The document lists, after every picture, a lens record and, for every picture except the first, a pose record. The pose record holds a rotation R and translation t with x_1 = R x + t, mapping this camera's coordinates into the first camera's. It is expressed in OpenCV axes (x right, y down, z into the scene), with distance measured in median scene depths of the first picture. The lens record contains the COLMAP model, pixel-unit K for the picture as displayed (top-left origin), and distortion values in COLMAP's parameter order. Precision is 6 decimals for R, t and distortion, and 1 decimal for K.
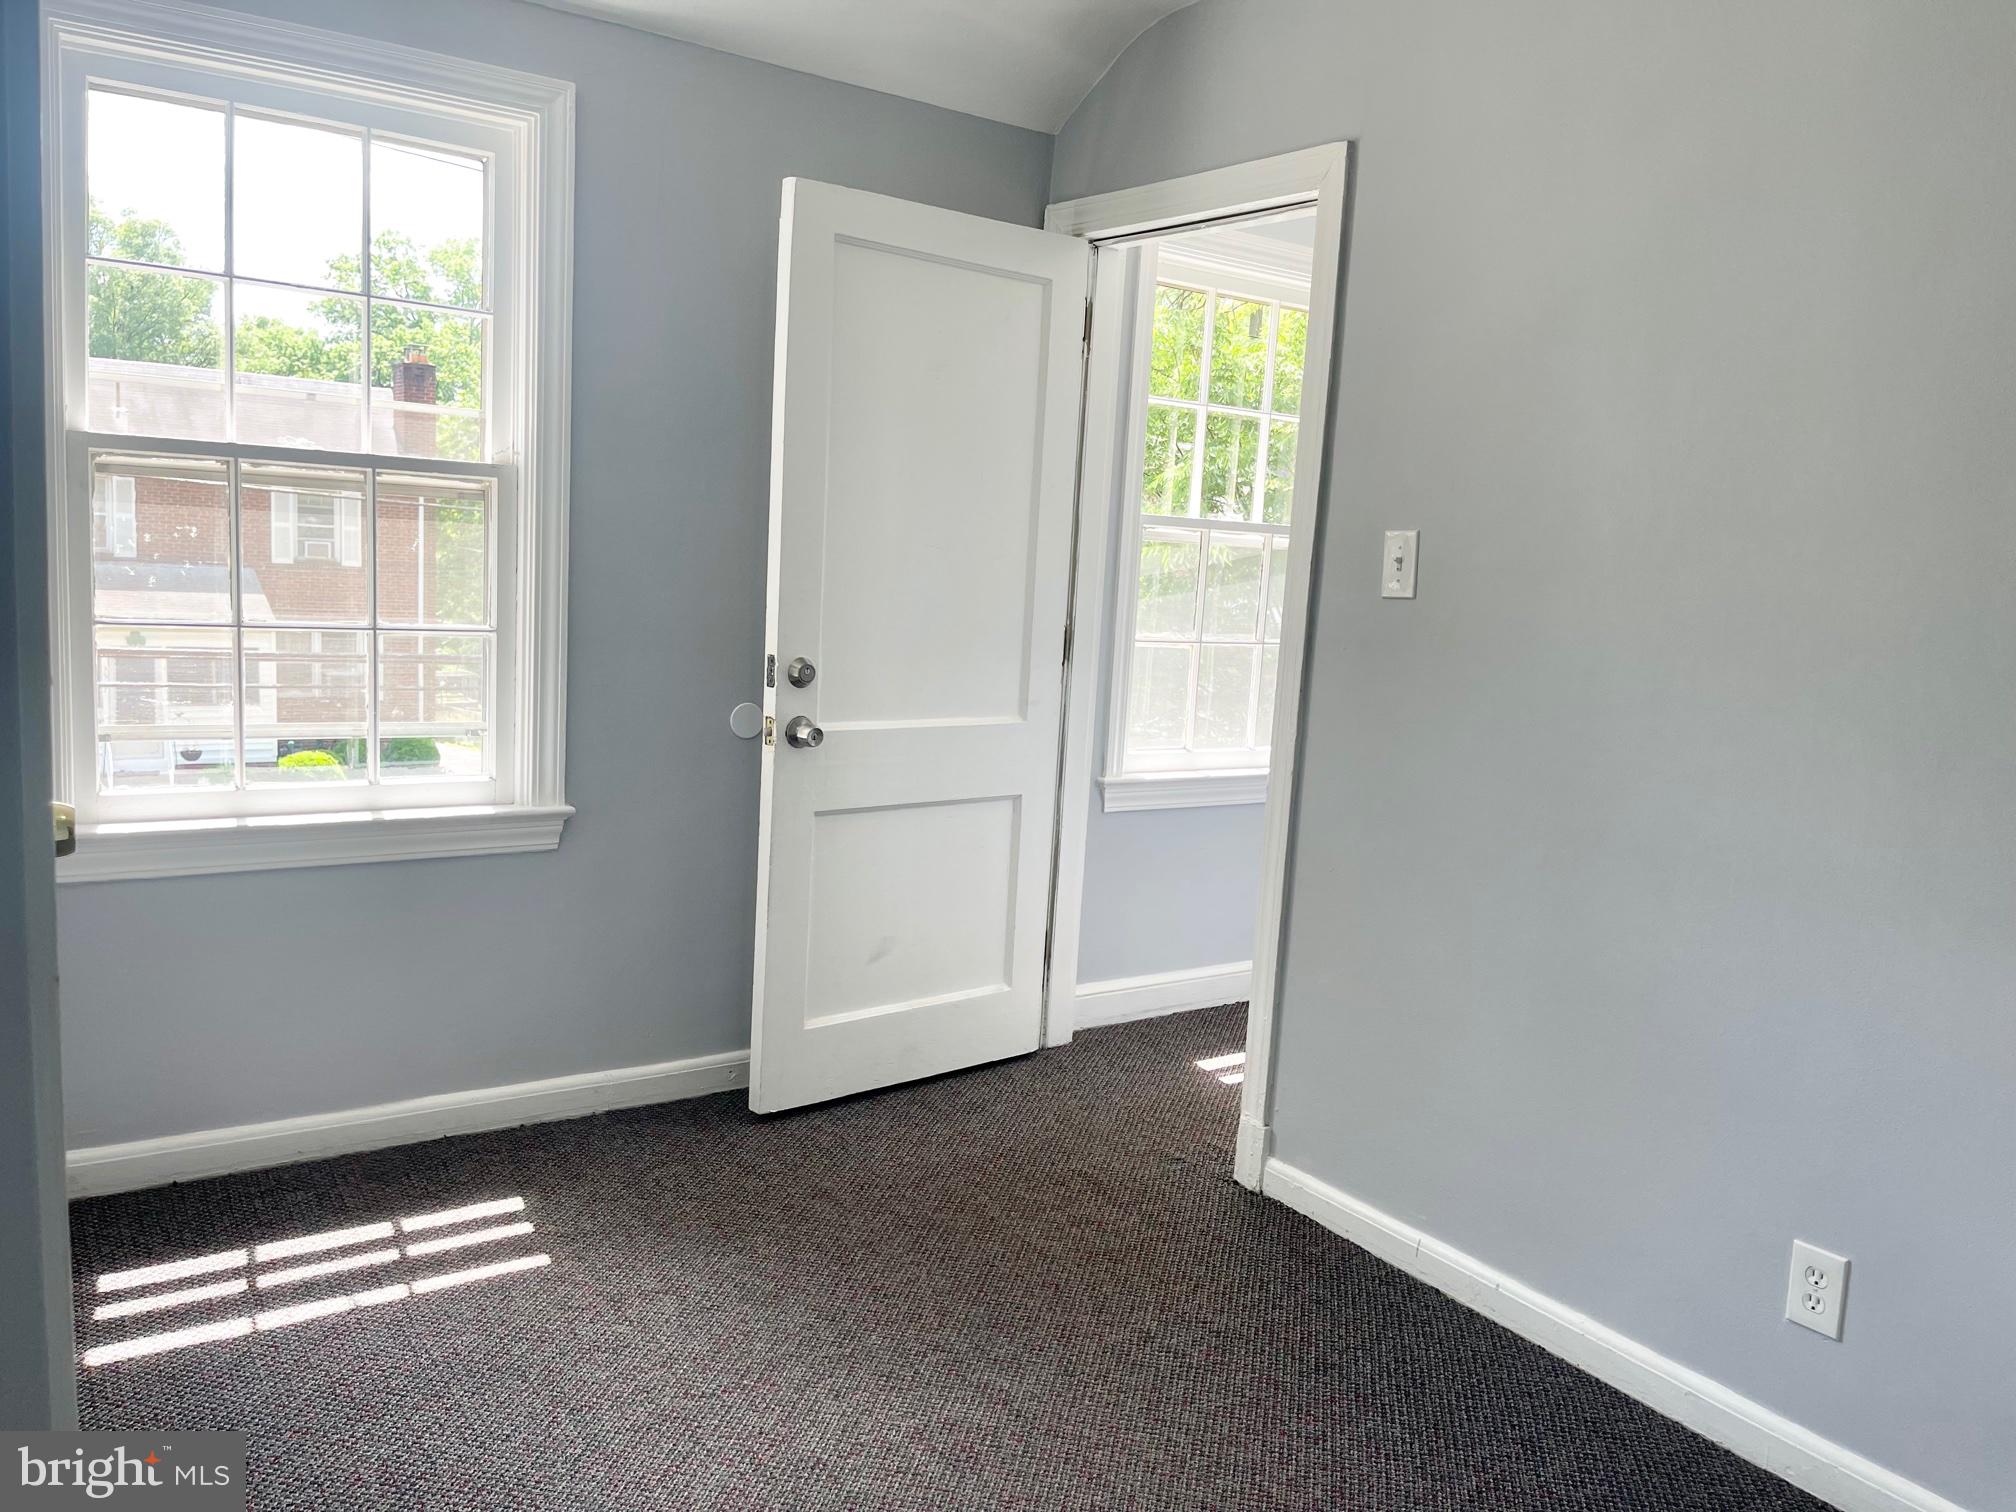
lens RADIAL K [[1528.2, 0, 1009.5], [0, 1528.2, 774.2], [0, 0, 1]] dist [0.060643, -0.081006]
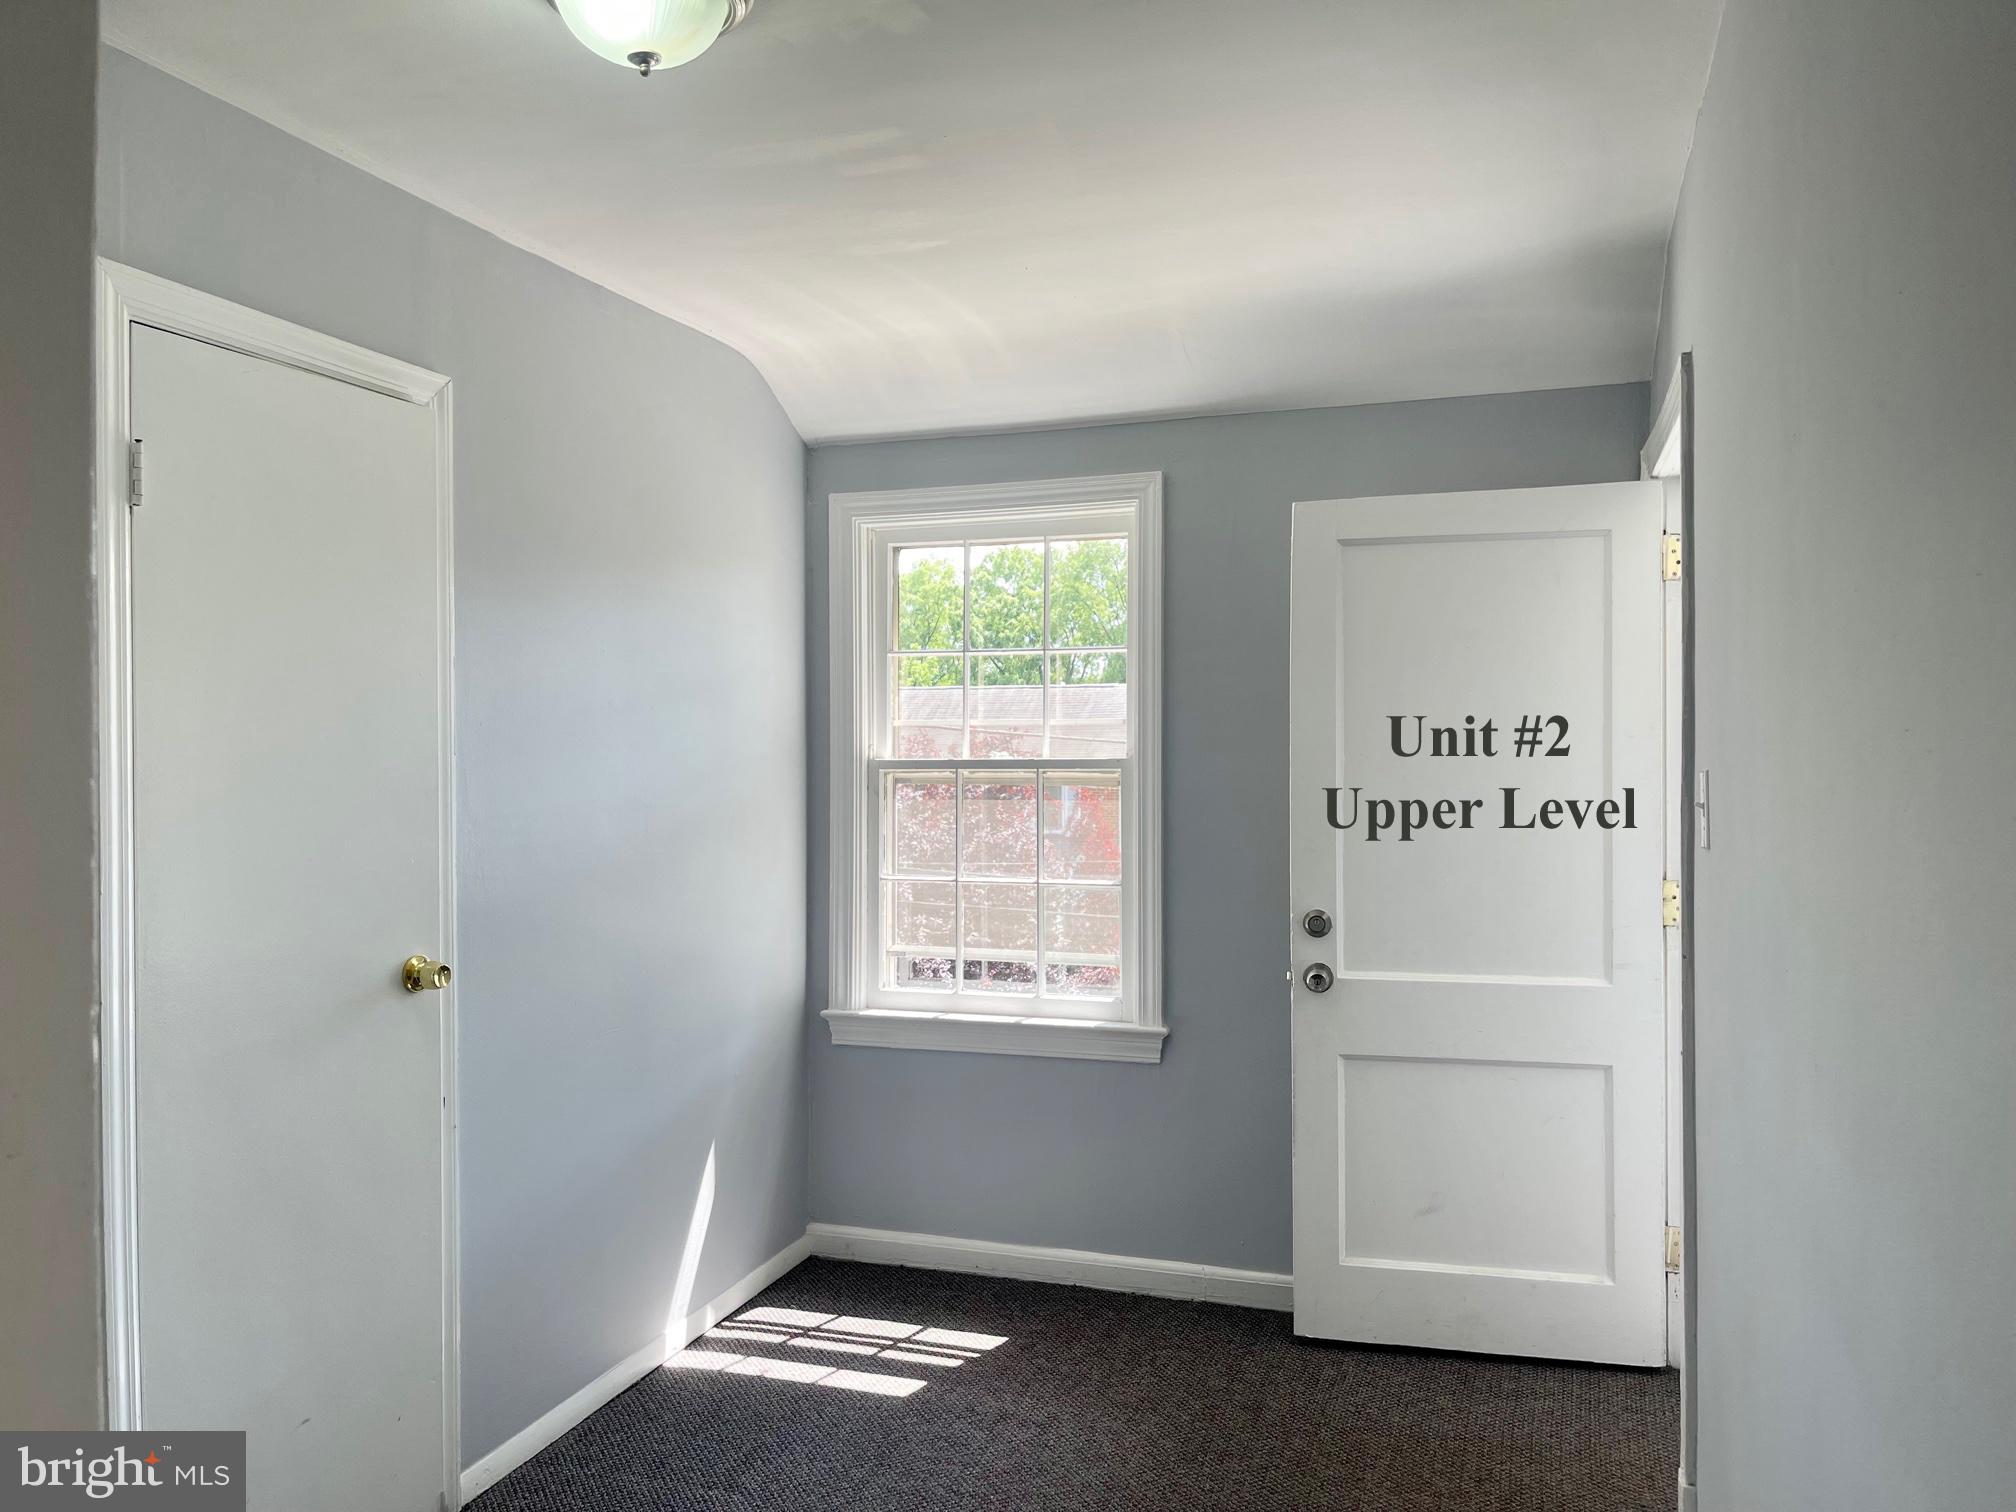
lens RADIAL K [[1520.6, 0, 1000.9], [0, 1520.6, 757.8], [0, 0, 1]] dist [0.061780, -0.092223]
pose [[0.582568, -0.064425, -0.810225, 0.637034], [-0.081101, 0.987271, -0.136815, -0.015236], [0.808726, 0.145414, 0.569928, 0.169890]]
